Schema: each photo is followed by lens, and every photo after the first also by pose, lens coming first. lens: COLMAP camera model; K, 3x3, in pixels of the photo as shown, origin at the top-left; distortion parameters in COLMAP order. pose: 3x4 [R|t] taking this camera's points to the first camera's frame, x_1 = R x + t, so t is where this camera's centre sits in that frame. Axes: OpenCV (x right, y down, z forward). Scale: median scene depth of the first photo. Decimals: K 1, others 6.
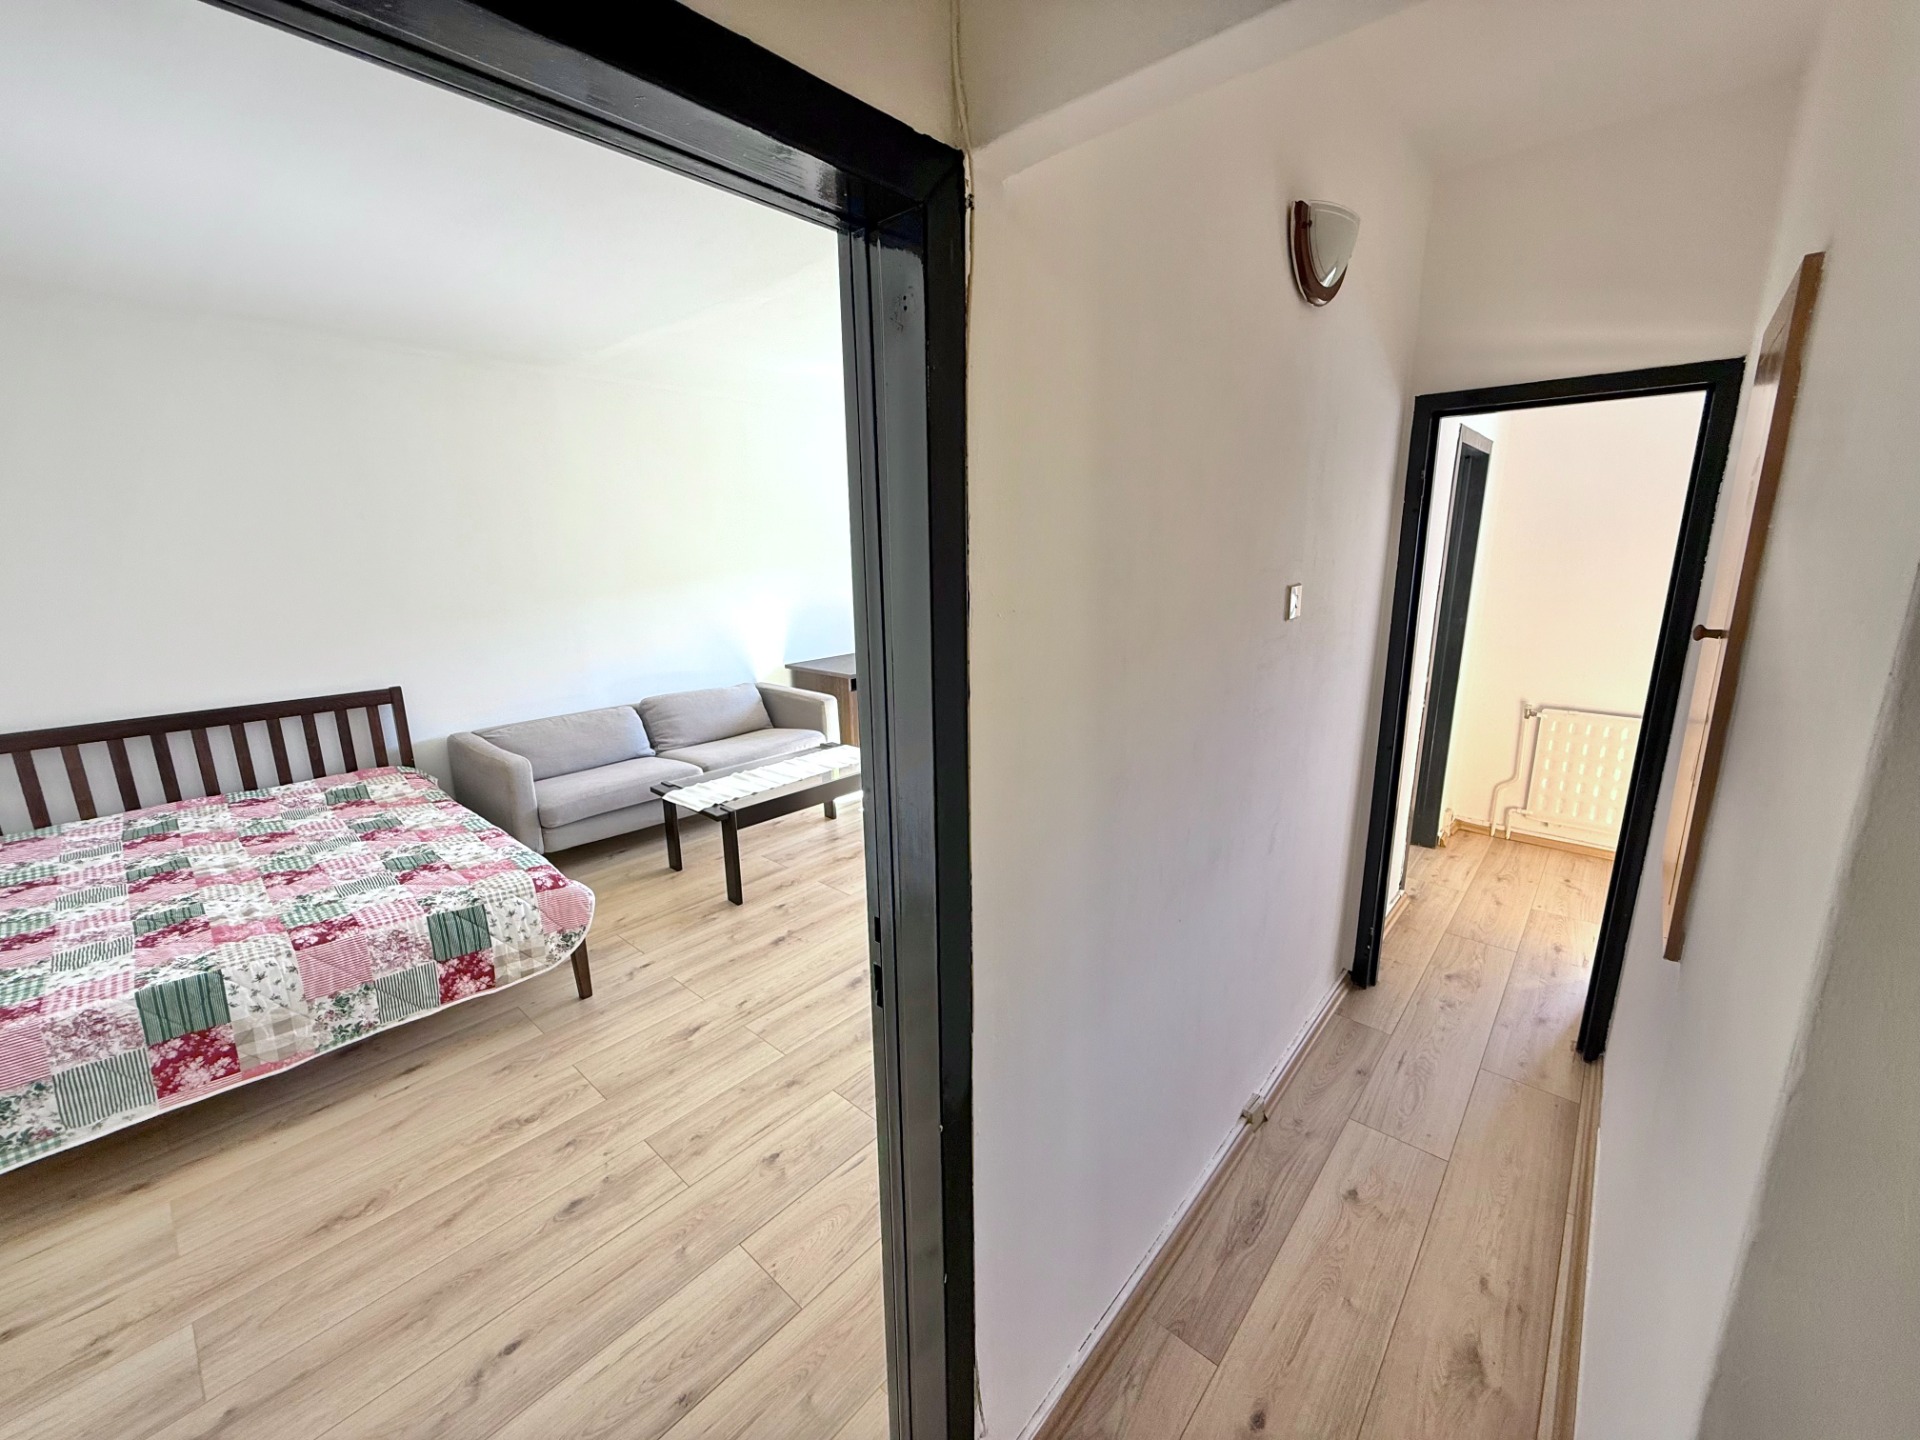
lens RADIAL K [[764.1, 0, 960.0], [0, 764.1, 720.0], [0, 0, 1]] dist [0.000479, -0.000025]
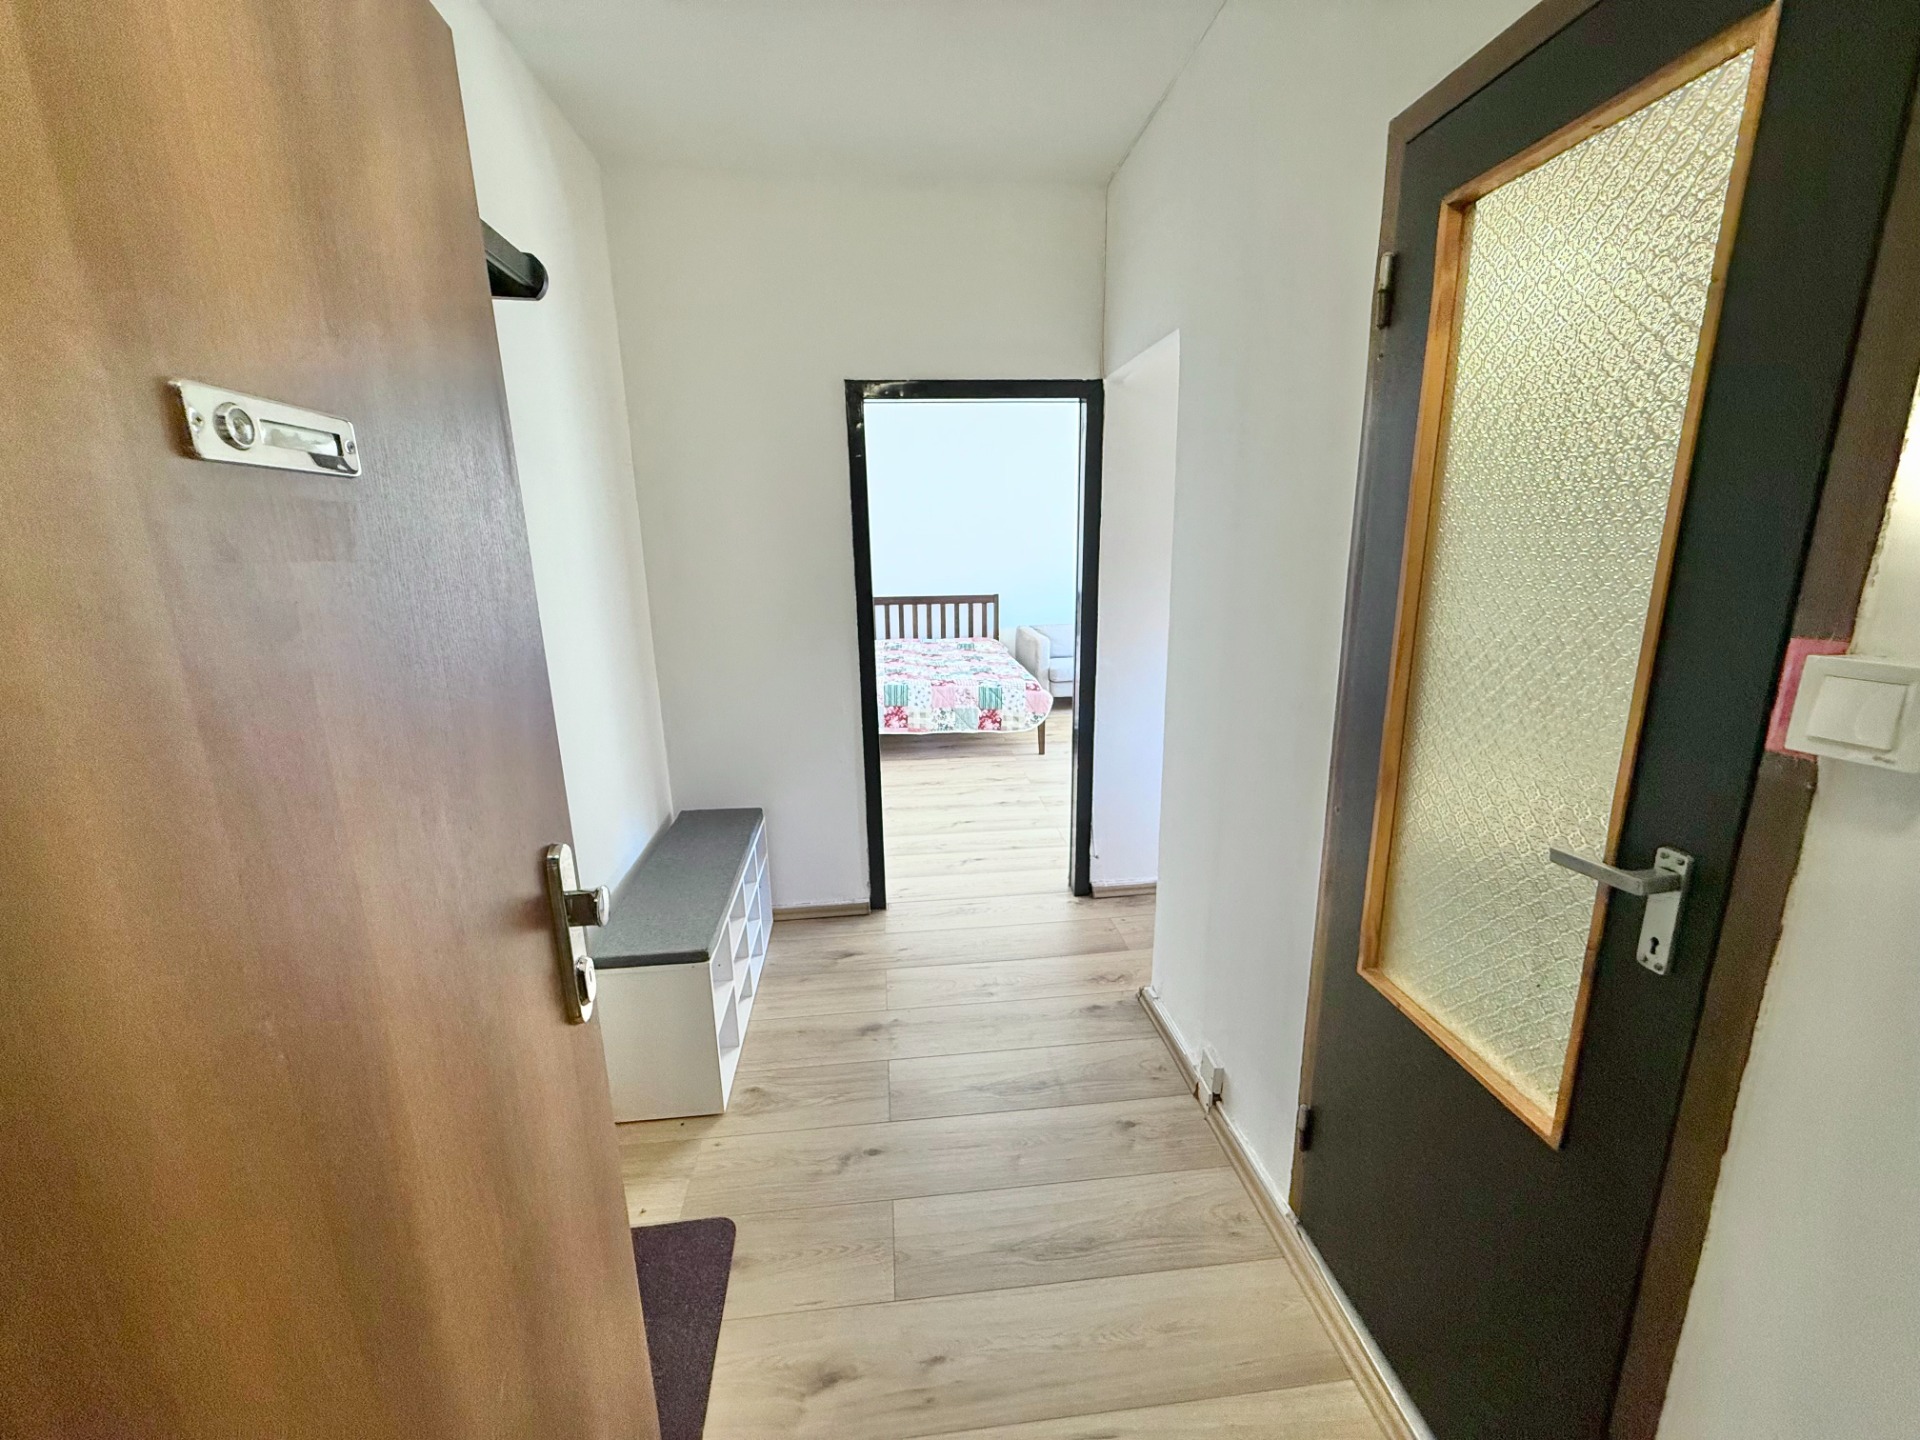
lens RADIAL K [[764.1, 0, 960.0], [0, 764.1, 720.0], [0, 0, 1]] dist [0.000479, -0.000025]
pose [[0.740448, 0.168551, -0.650636, 0.623025], [-0.150664, 0.985034, 0.083717, 0.172135], [0.655009, 0.036040, 0.754761, -0.595358]]
